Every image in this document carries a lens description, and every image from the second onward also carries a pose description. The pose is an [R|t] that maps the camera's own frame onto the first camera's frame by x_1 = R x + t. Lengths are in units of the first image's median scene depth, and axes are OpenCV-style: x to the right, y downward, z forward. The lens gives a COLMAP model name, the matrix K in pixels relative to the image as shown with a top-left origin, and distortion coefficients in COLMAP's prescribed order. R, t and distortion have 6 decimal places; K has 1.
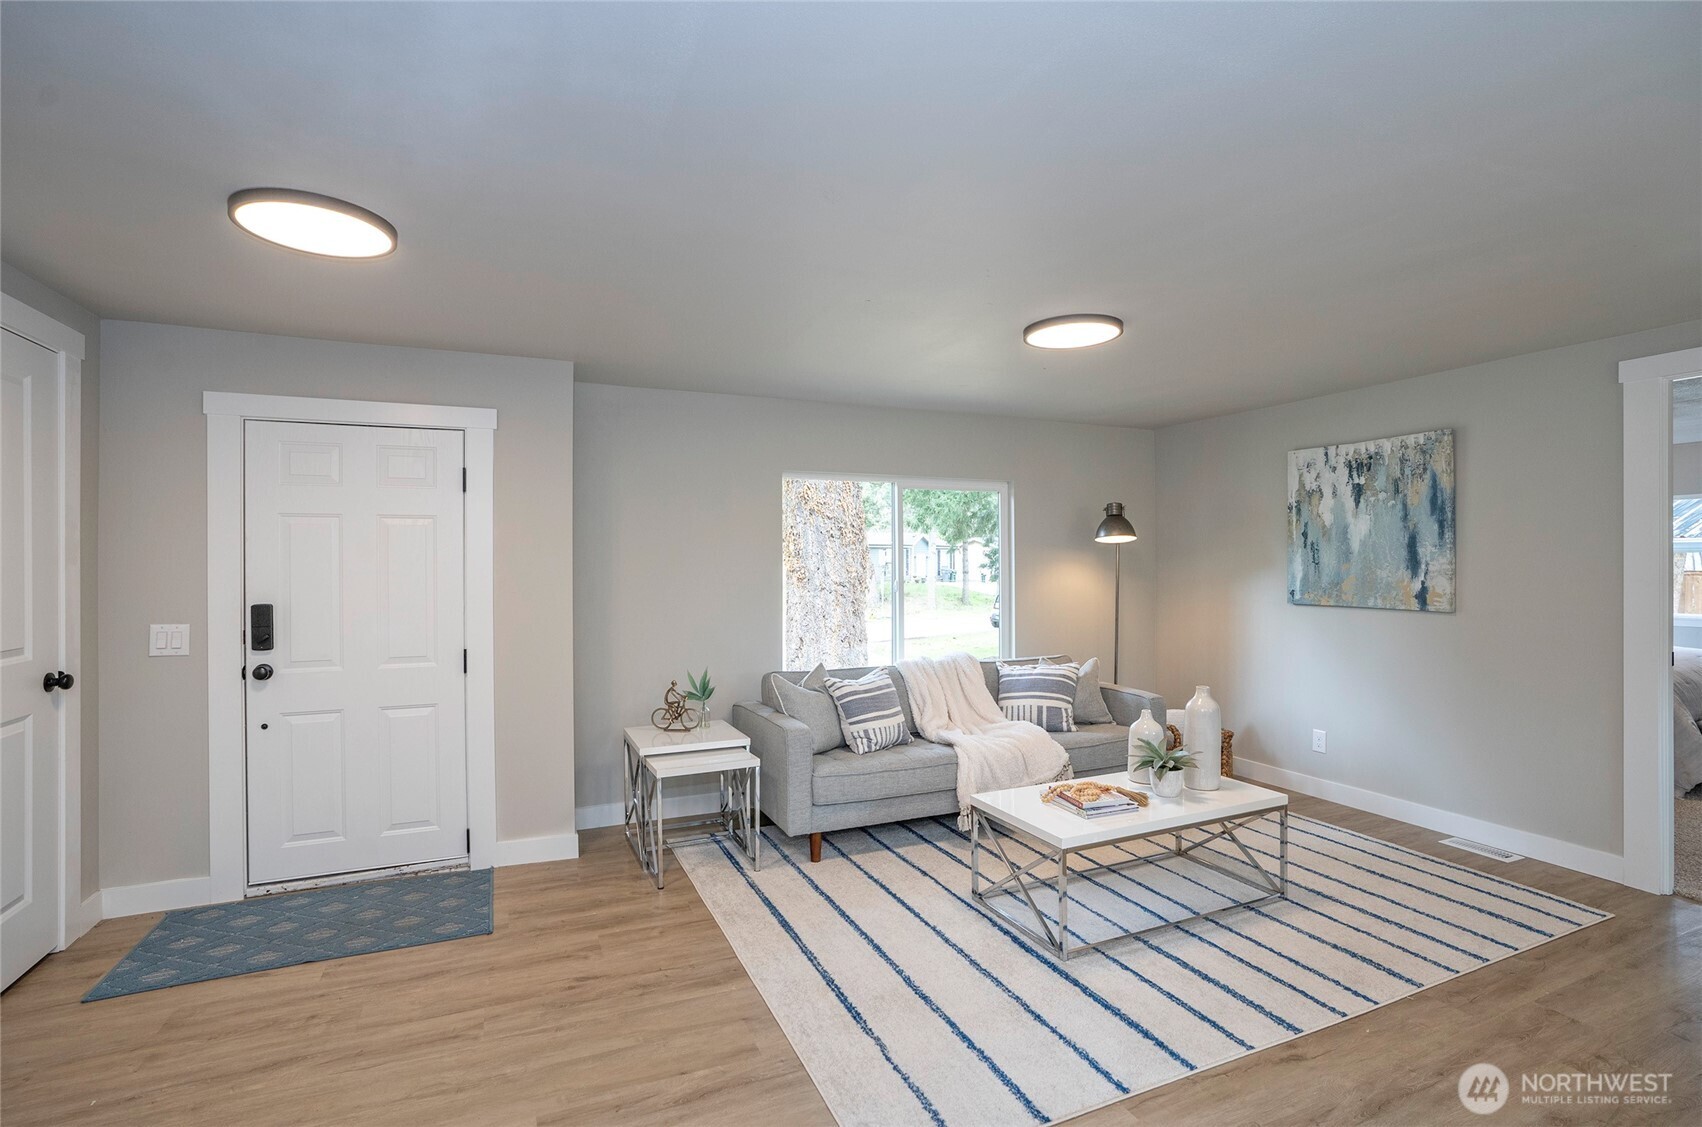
lens RADIAL K [[803.6, 0, 851.0], [0, 803.6, 563.5], [0, 0, 1]] dist [-0.066220, 0.032902]
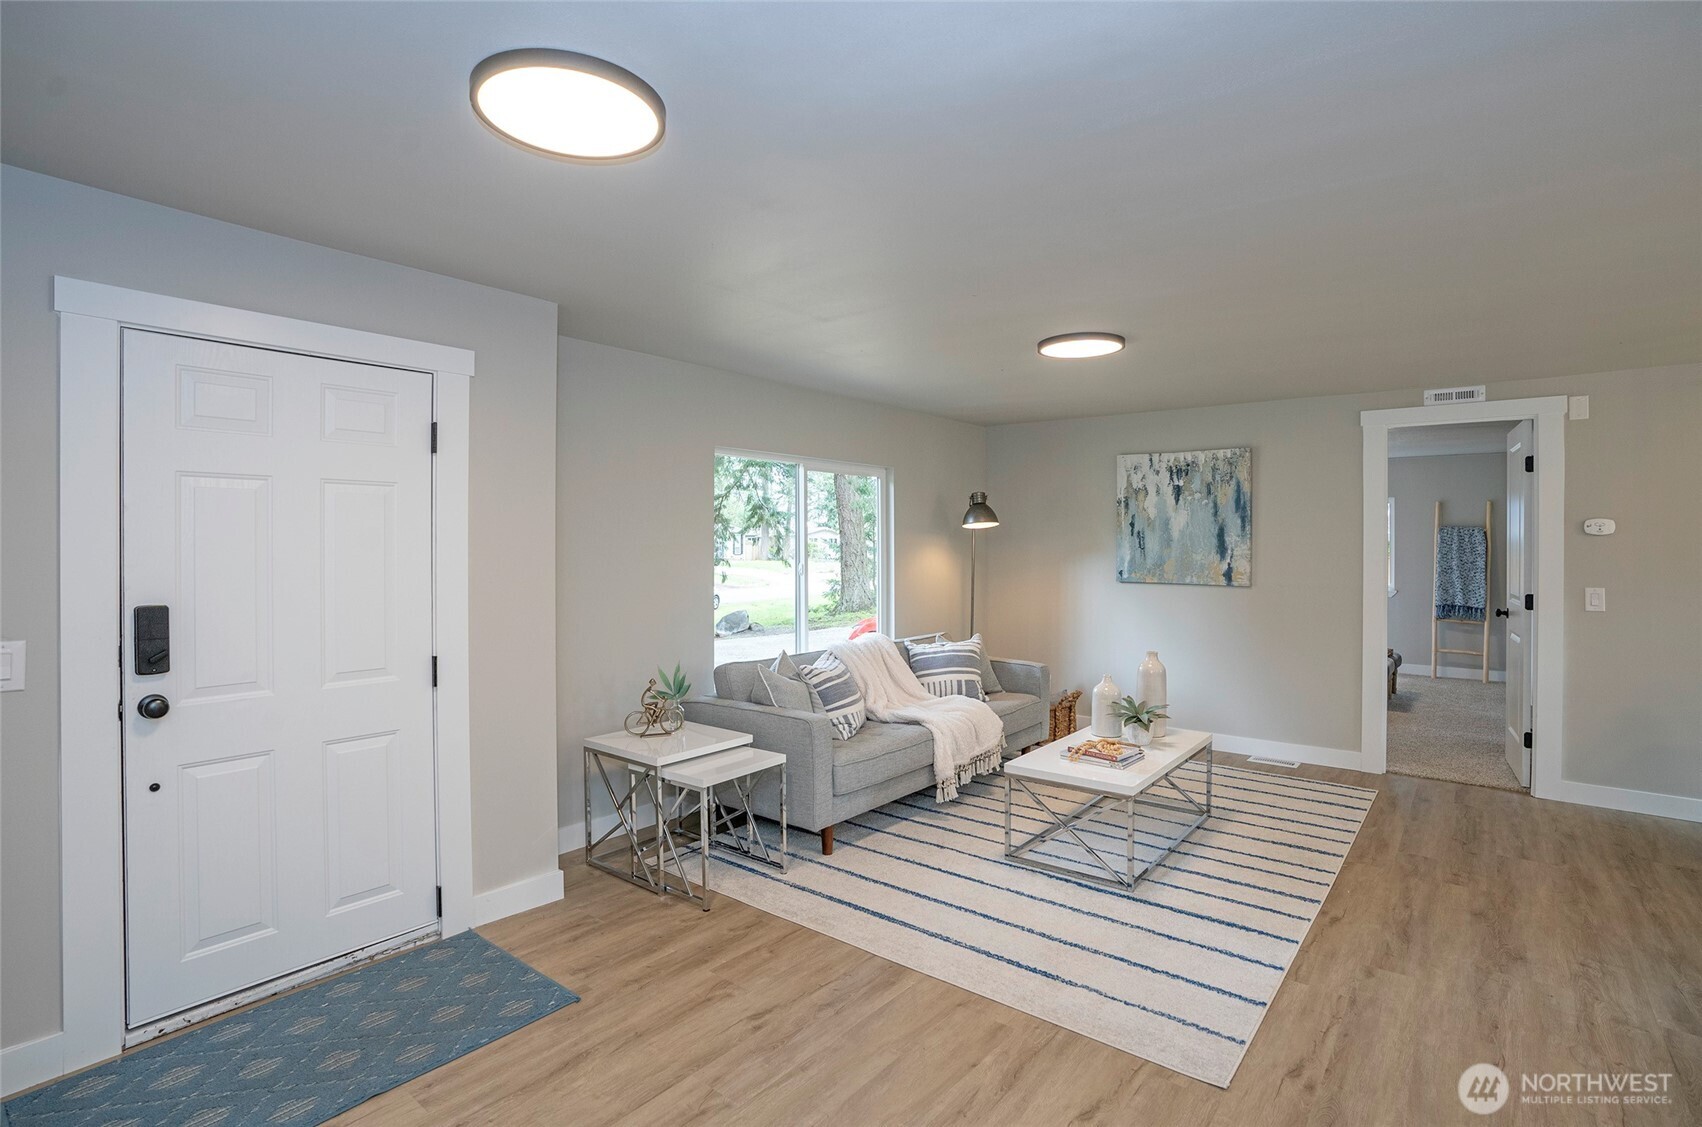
lens RADIAL K [[824.2, 0, 873.6], [0, 824.2, 541.9], [0, 0, 1]] dist [-0.071333, 0.028074]
pose [[0.881353, 0.007704, 0.472395, -0.439363], [-0.007087, 0.999970, -0.003085, -0.004022], [-0.472405, -0.000629, 0.881381, 0.090088]]
